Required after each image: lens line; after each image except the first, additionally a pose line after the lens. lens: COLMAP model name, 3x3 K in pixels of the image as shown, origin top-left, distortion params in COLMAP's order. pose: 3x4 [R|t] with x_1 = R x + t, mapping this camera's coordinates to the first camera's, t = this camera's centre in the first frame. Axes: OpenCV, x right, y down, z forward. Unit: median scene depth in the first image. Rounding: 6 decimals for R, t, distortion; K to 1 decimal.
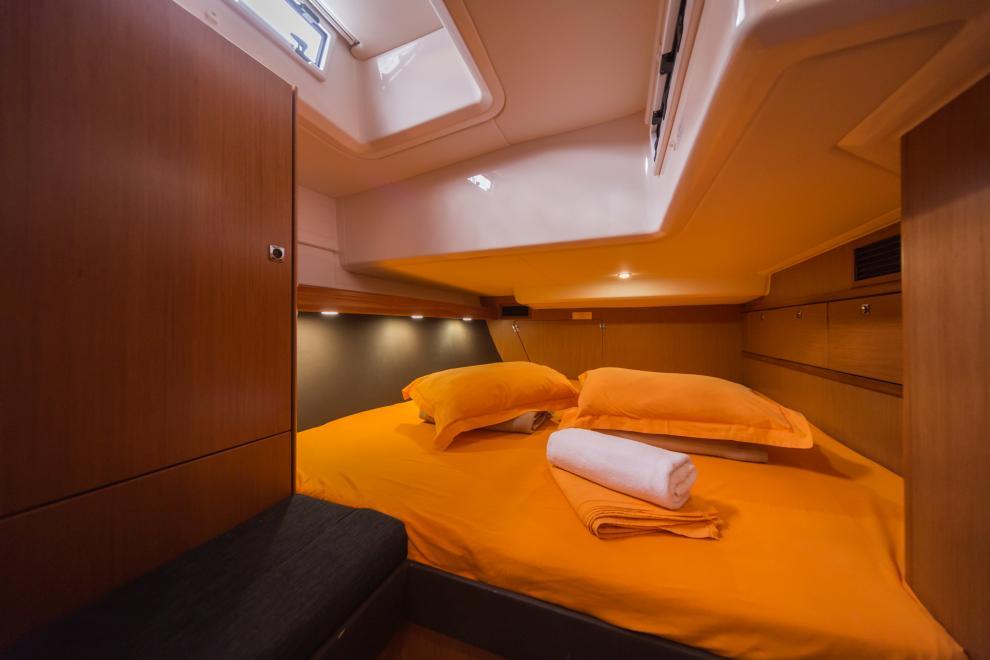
lens RADIAL K [[343.8, 0, 493.2], [0, 343.8, 325.6], [0, 0, 1]] dist [0.001695, 0.000122]
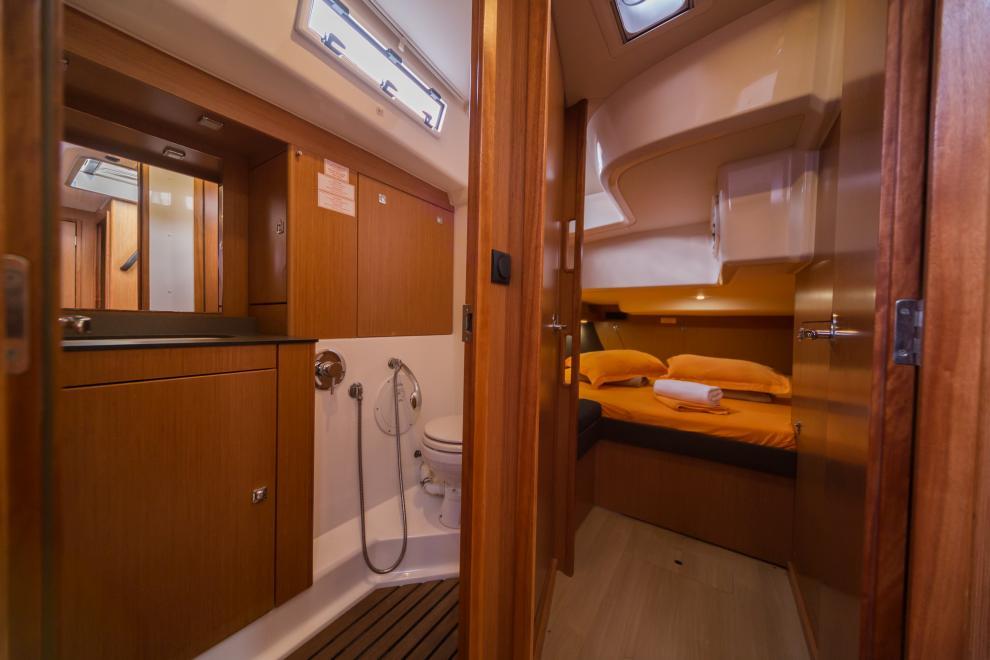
lens RADIAL K [[343.8, 0, 493.2], [0, 343.8, 325.6], [0, 0, 1]] dist [0.001695, 0.000122]
pose [[0.979318, 0.026022, -0.200646, -0.313957], [-0.022550, 0.999554, 0.019572, -0.042036], [0.201066, -0.014643, 0.979468, -1.022547]]
